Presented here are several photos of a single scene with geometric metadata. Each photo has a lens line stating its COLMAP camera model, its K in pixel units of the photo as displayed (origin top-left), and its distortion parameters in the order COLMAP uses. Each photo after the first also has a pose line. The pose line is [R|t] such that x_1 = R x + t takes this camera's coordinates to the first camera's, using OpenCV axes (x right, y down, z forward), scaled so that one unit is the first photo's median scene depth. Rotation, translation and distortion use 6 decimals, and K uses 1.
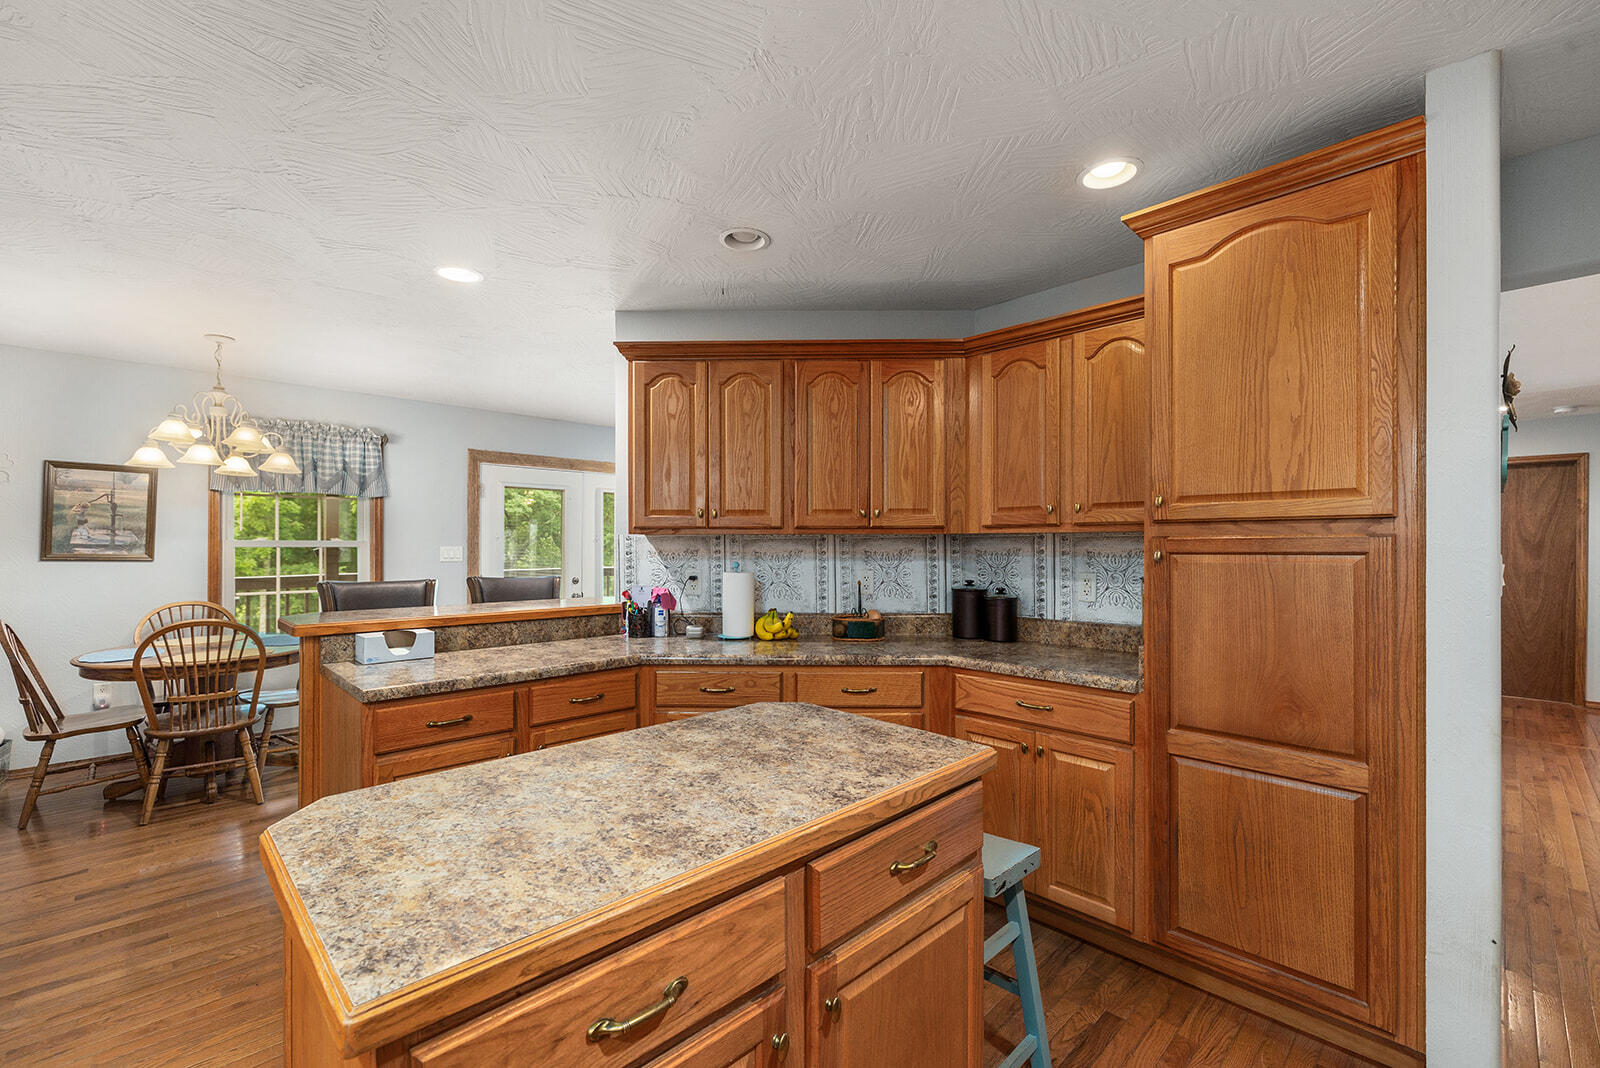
lens RADIAL K [[681.7, 0, 799.2], [0, 681.7, 541.0], [0, 0, 1]] dist [-0.000980, 0.000138]
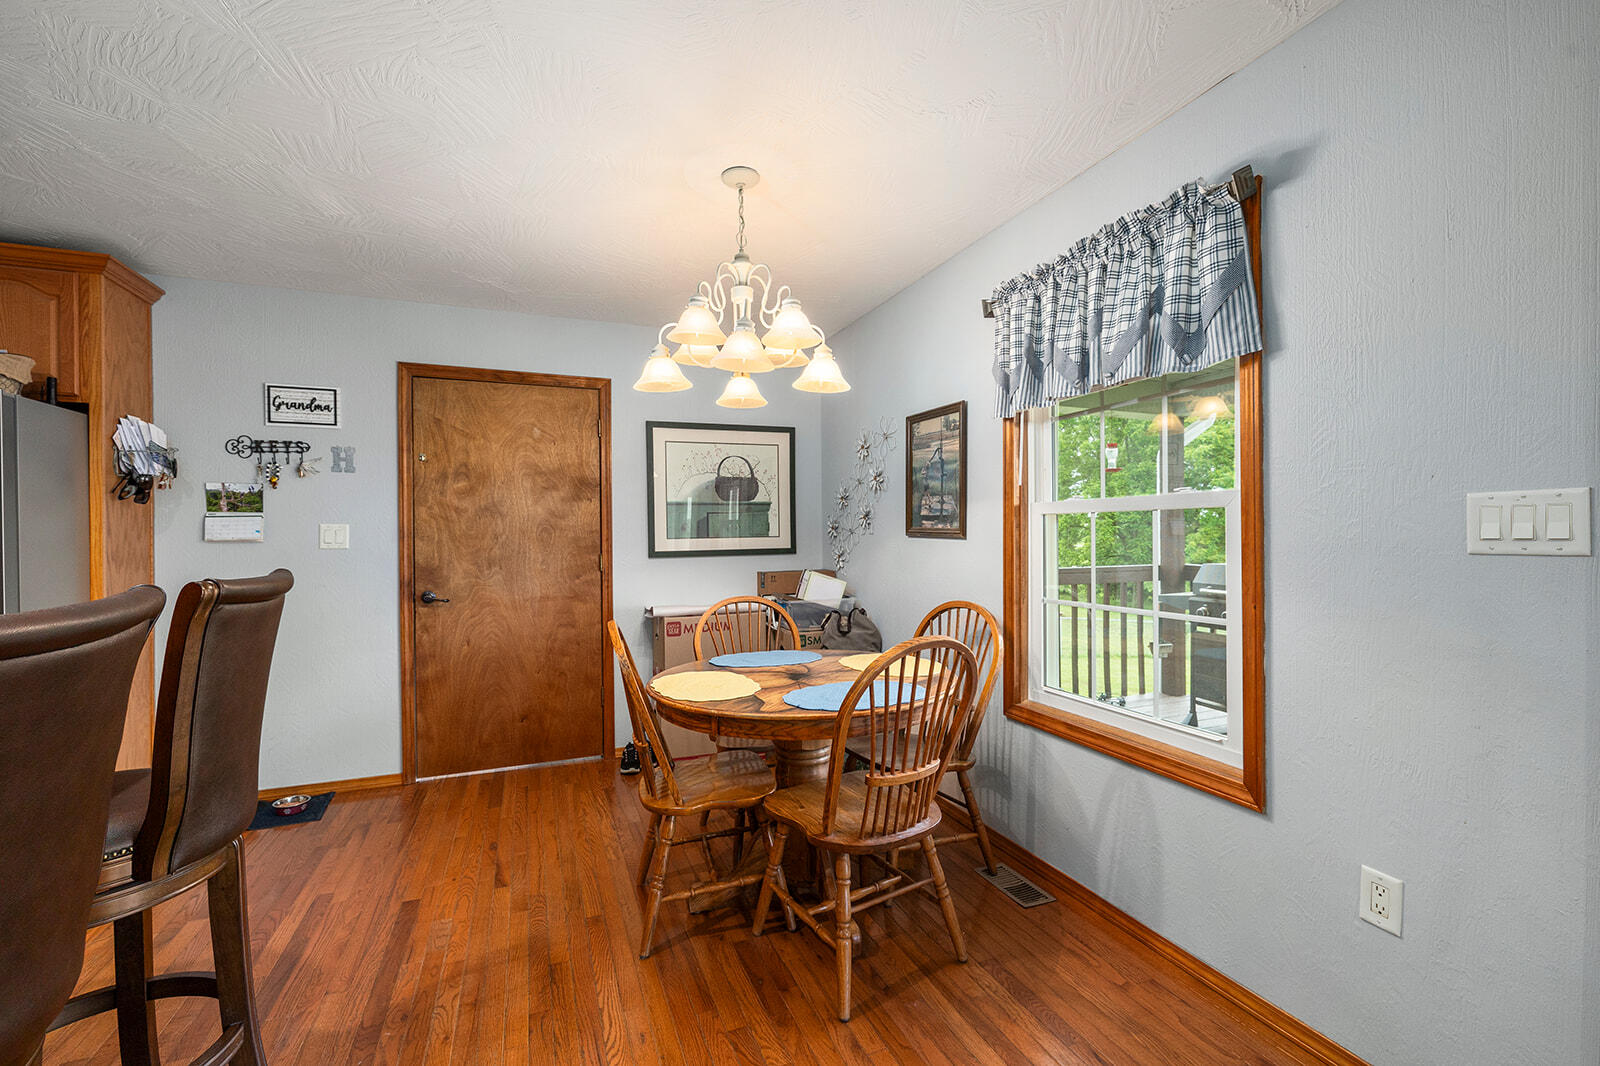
lens RADIAL K [[681.7, 0, 799.2], [0, 681.7, 540.0], [0, 0, 1]] dist [-0.000980, 0.000138]
pose [[-0.380439, 0.007063, -0.924779, -0.263556], [0.009439, 0.999948, 0.003754, 0.028343], [0.924758, -0.007300, -0.380486, 1.145372]]
